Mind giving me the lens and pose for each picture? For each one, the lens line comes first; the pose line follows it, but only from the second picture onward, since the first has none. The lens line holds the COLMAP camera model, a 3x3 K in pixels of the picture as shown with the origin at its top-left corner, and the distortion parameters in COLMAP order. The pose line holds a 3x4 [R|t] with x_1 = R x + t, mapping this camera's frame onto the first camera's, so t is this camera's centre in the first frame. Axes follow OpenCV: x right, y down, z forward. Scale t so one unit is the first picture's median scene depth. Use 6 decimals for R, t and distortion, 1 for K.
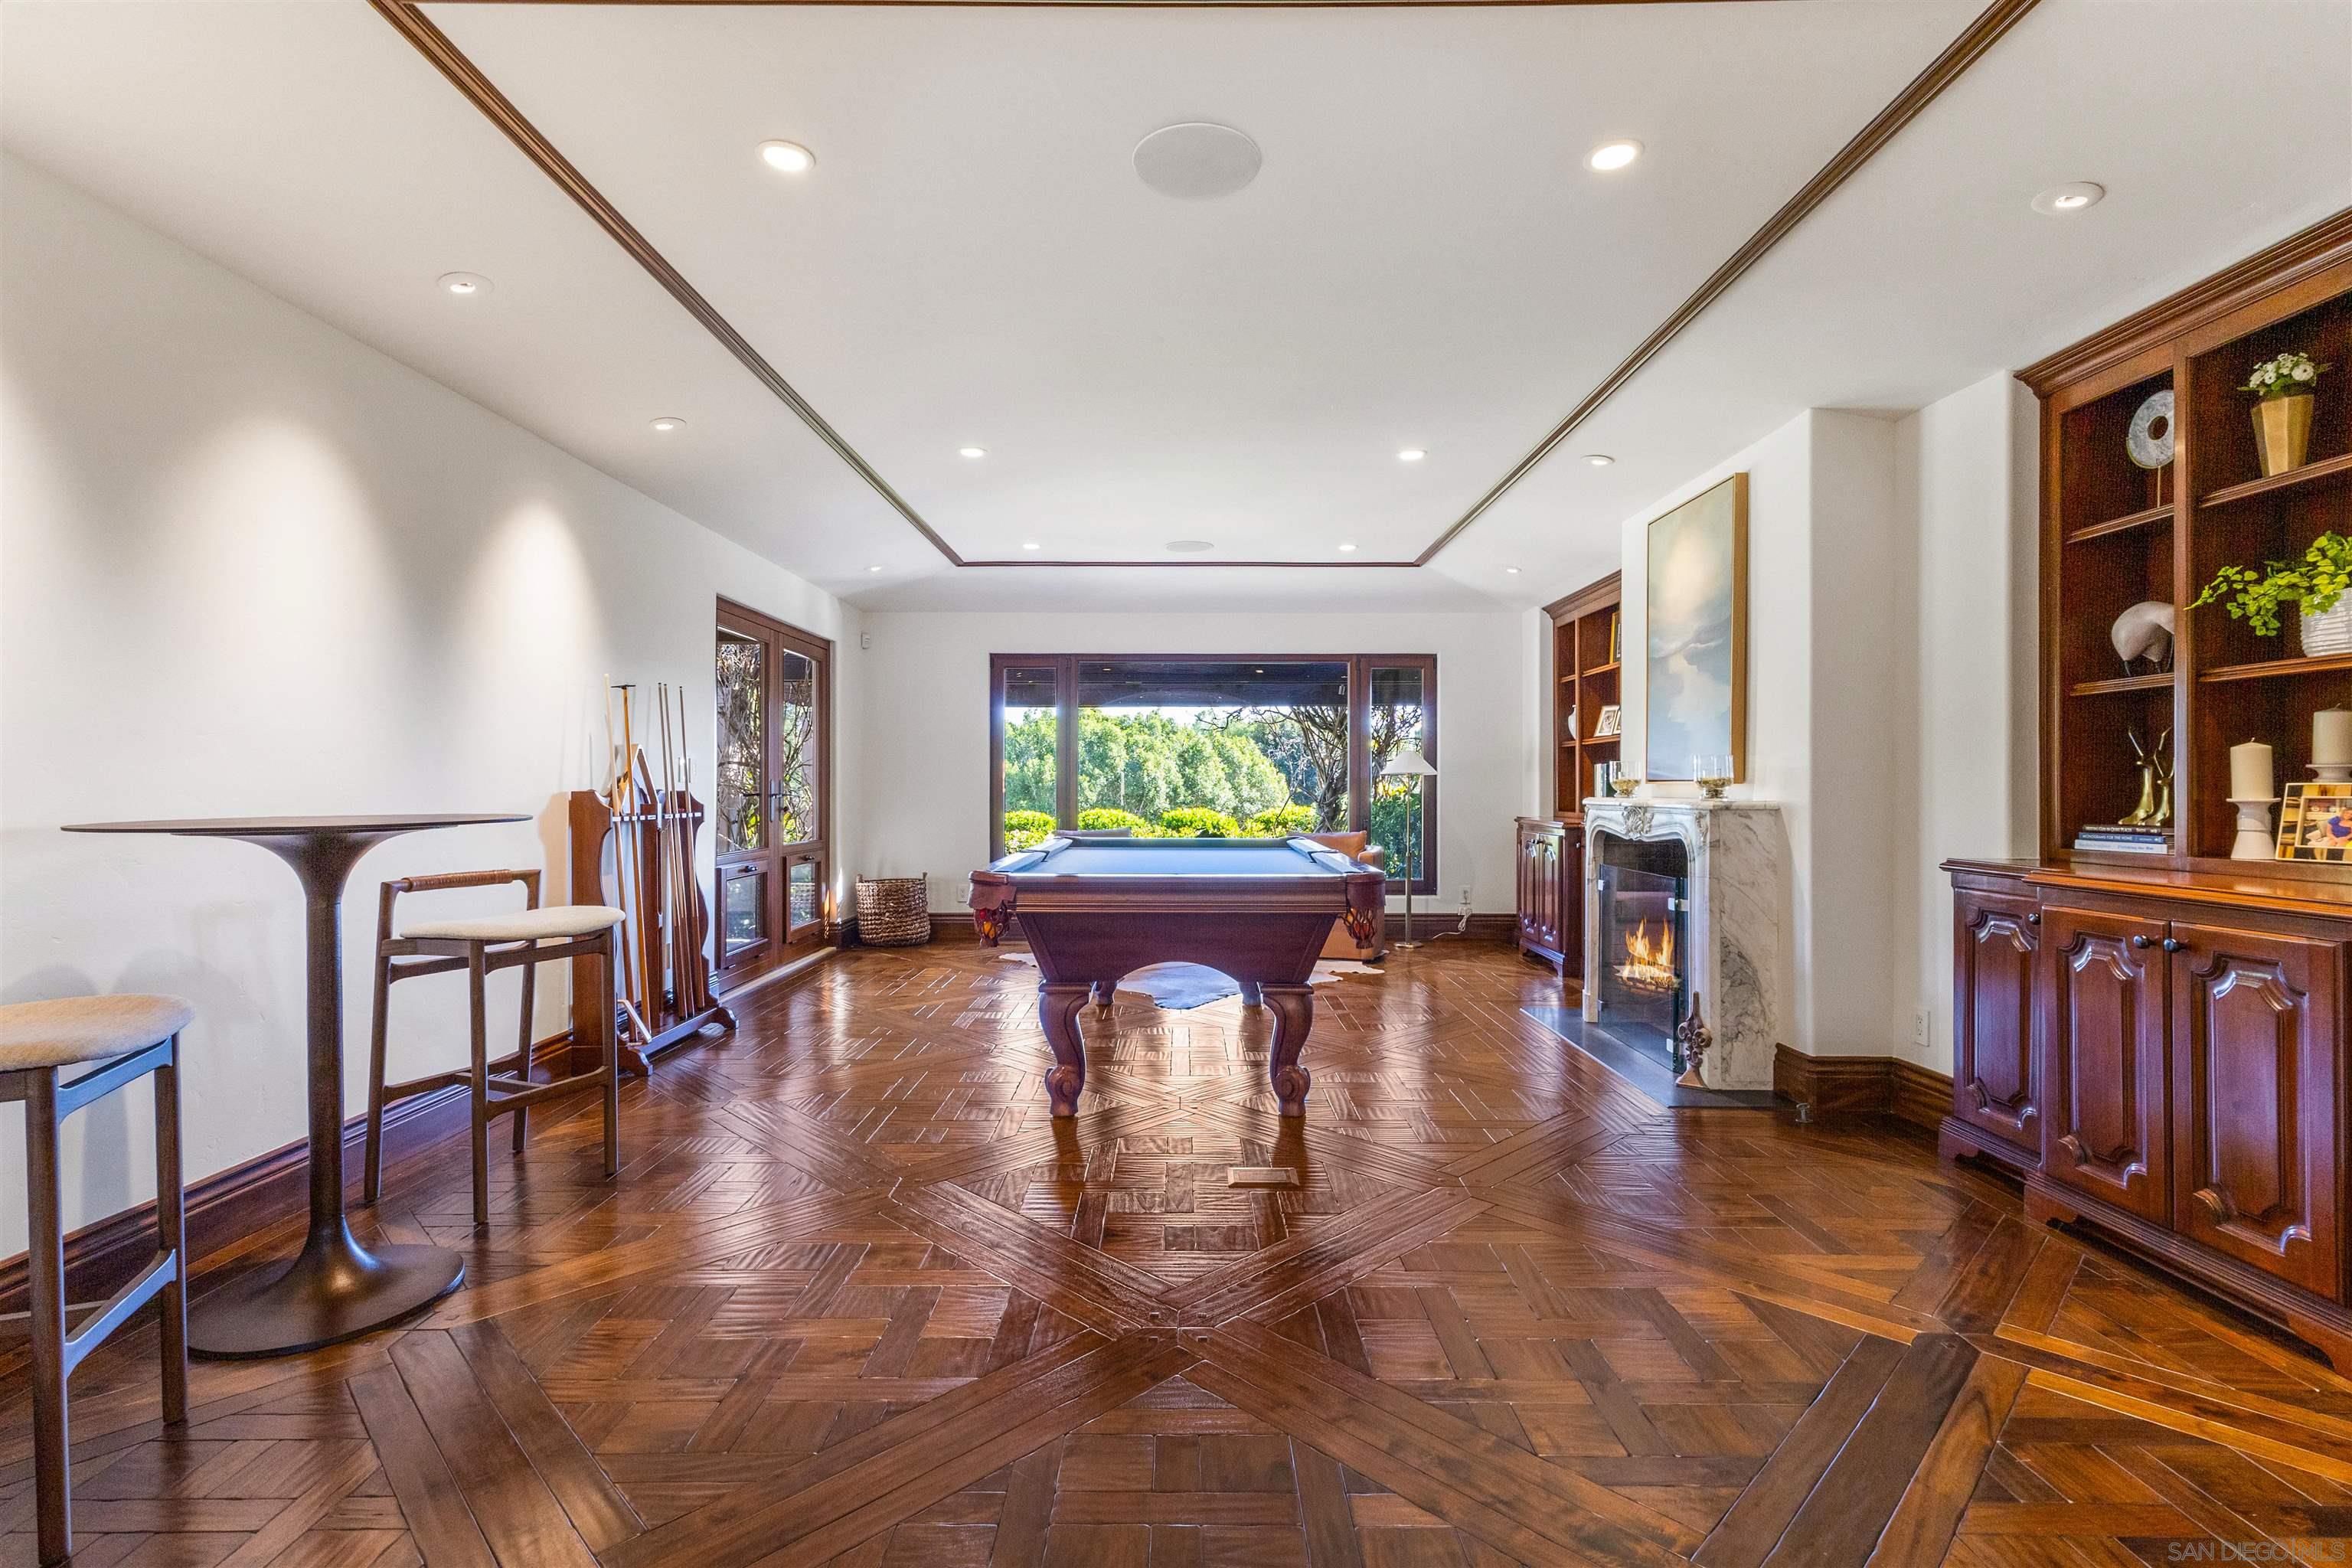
lens RADIAL K [[1092.5, 0, 1180.4], [0, 1092.5, 793.9], [0, 0, 1]] dist [0.005454, 0.000249]
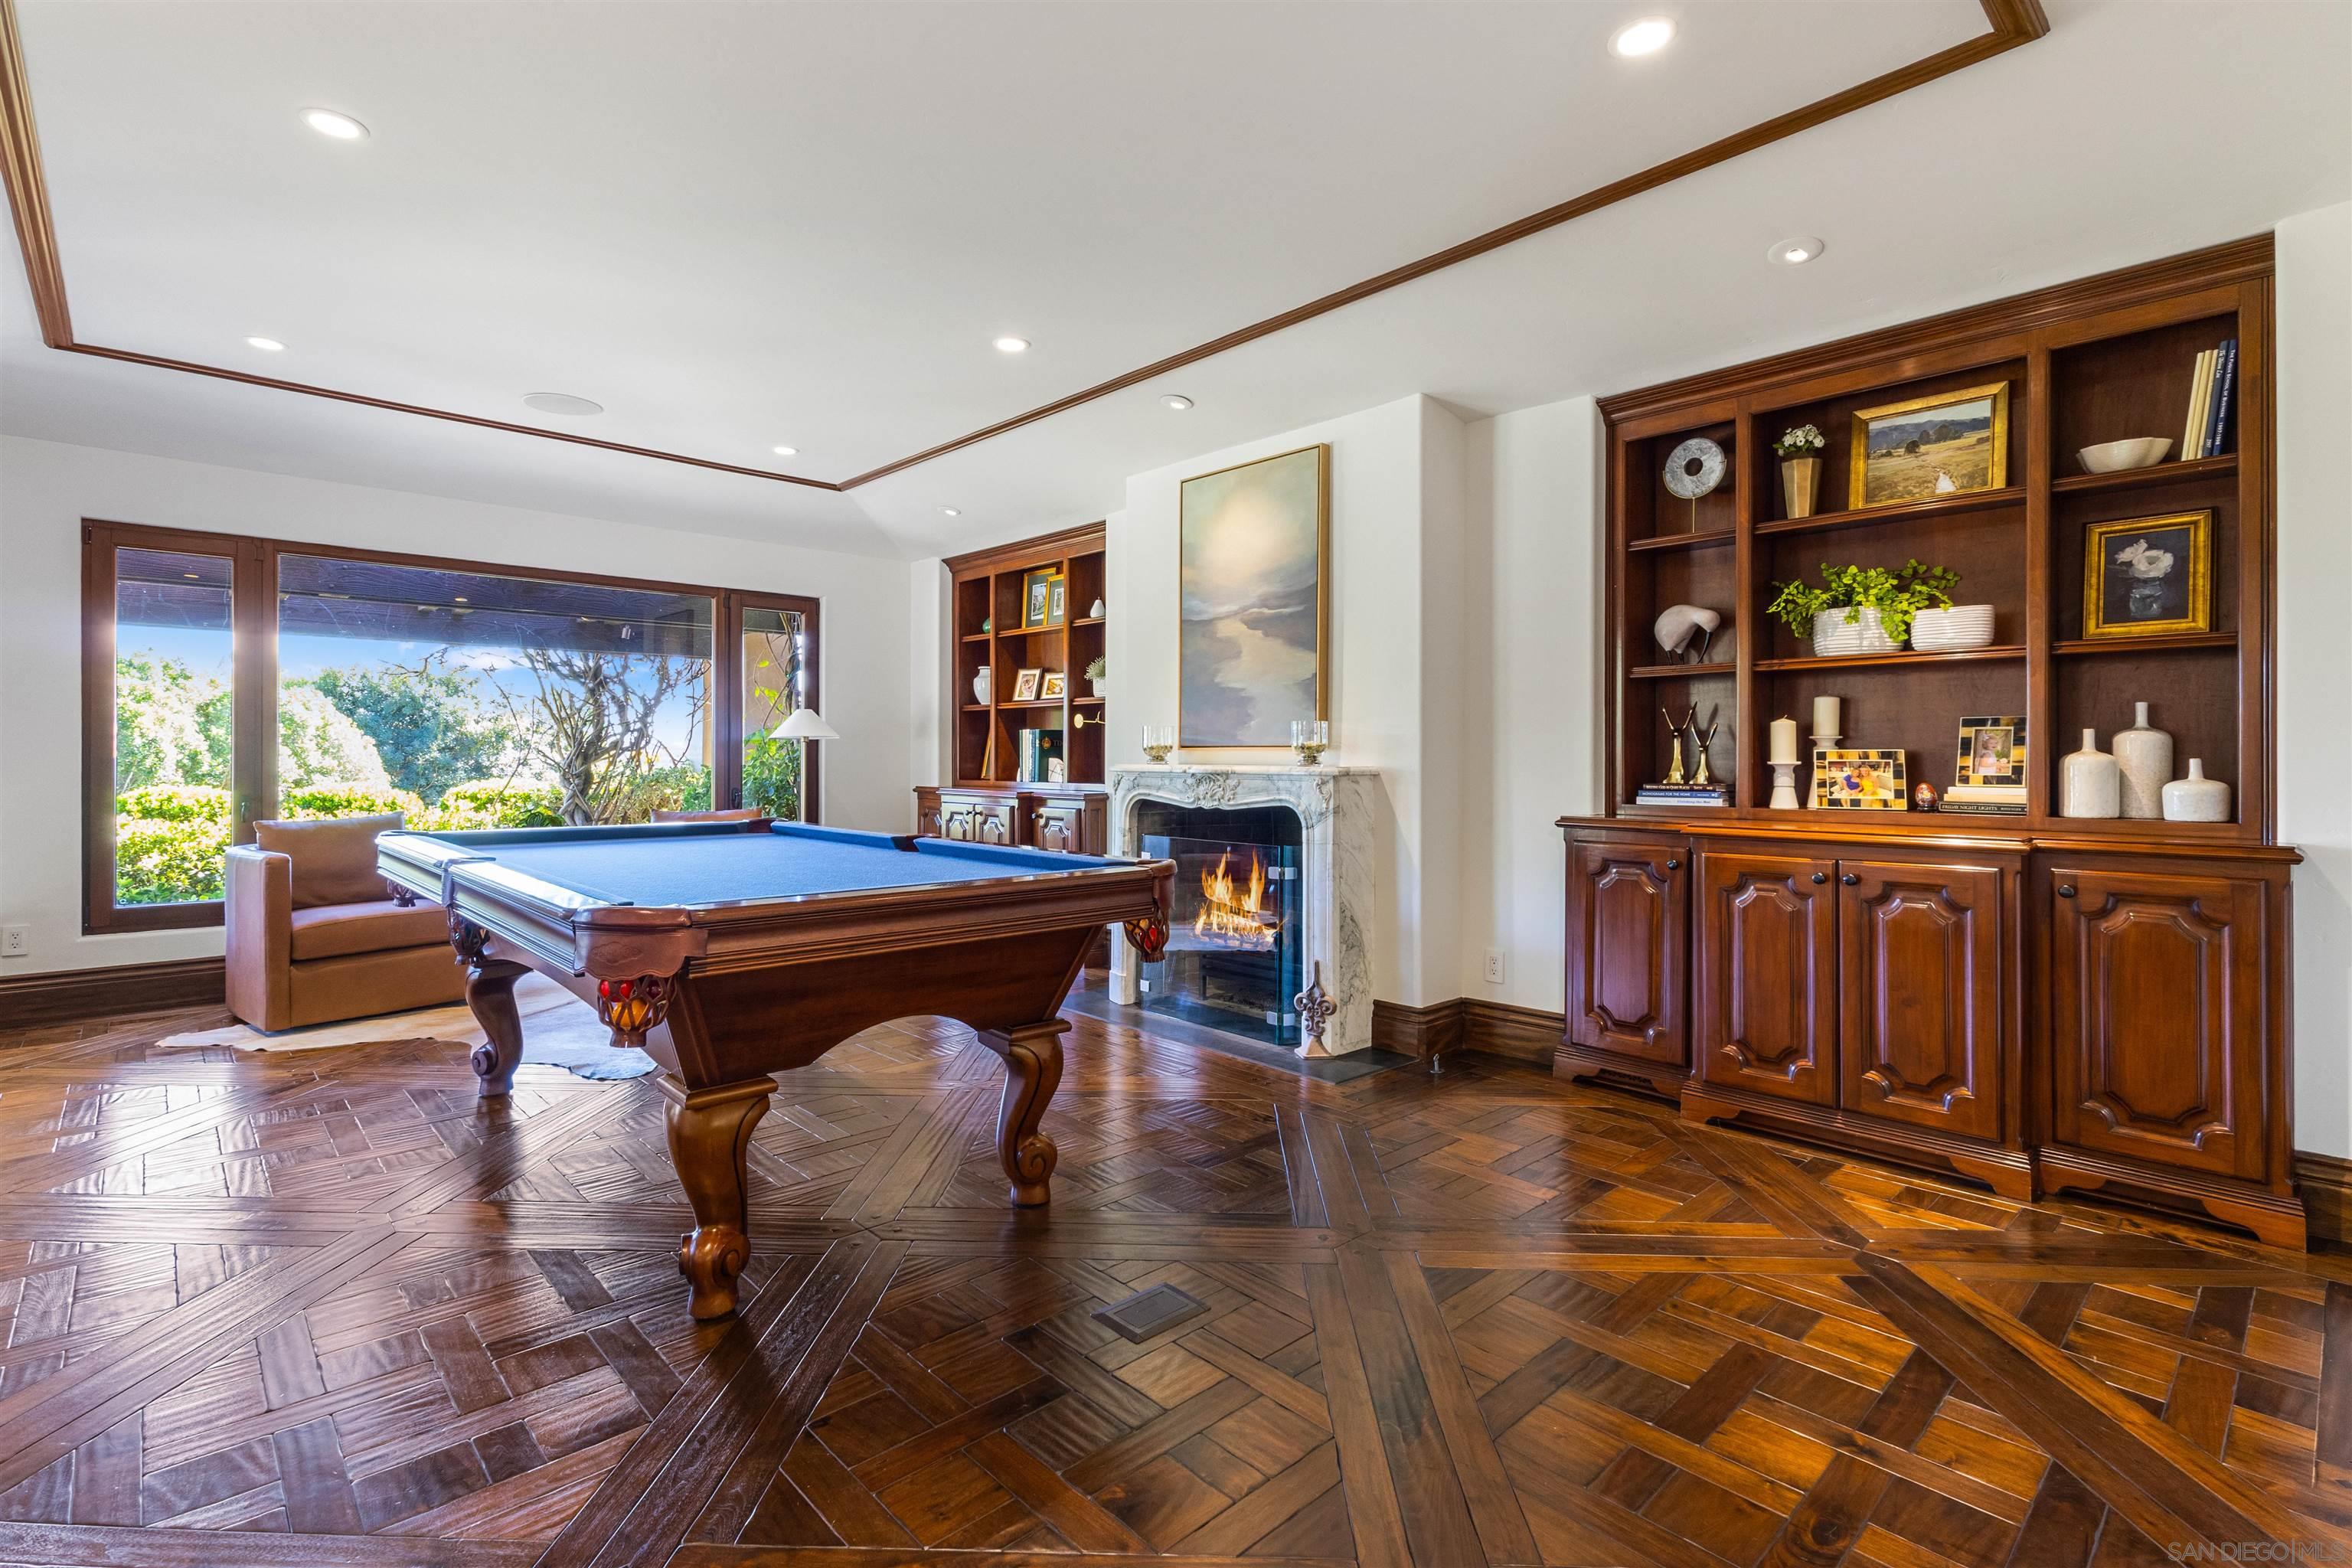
lens RADIAL K [[1092.5, 0, 1174.2], [0, 1092.5, 761.8], [0, 0, 1]] dist [0.005454, 0.000249]
pose [[0.729036, -0.002355, 0.684471, -0.316241], [0.002335, 0.999997, 0.000953, 0.000769], [-0.684471, 0.000903, 0.729040, 0.393849]]
